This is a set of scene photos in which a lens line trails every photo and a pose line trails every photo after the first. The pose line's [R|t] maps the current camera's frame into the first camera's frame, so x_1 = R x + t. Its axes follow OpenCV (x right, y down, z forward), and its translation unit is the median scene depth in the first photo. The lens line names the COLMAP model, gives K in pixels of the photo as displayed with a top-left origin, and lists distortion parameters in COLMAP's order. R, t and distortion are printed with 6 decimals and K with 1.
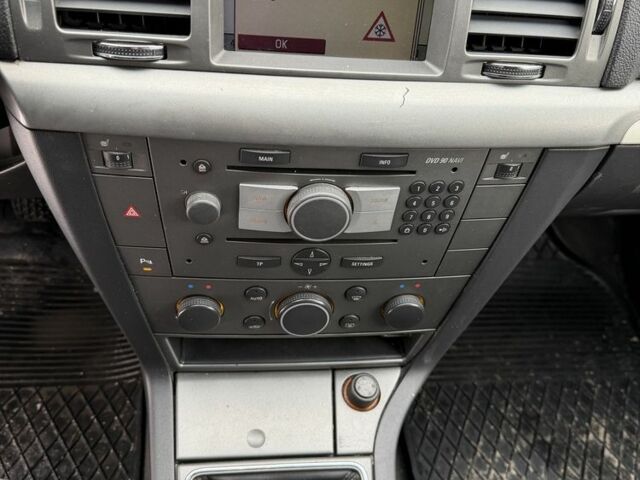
lens RADIAL K [[595.6, 0, 322.0], [0, 595.6, 236.8], [0, 0, 1]] dist [0.176402, -0.330955]
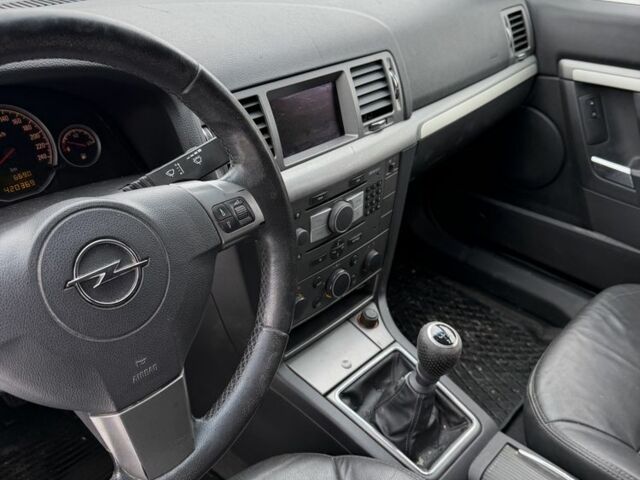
lens RADIAL K [[595.6, 0, 322.0], [0, 595.6, 236.8], [0, 0, 1]] dist [0.176402, -0.330955]
pose [[0.746343, -0.416871, 0.518836, -1.088831], [0.503999, 0.863130, -0.031498, 0.046129], [-0.434692, 0.285001, 0.854293, -0.643048]]
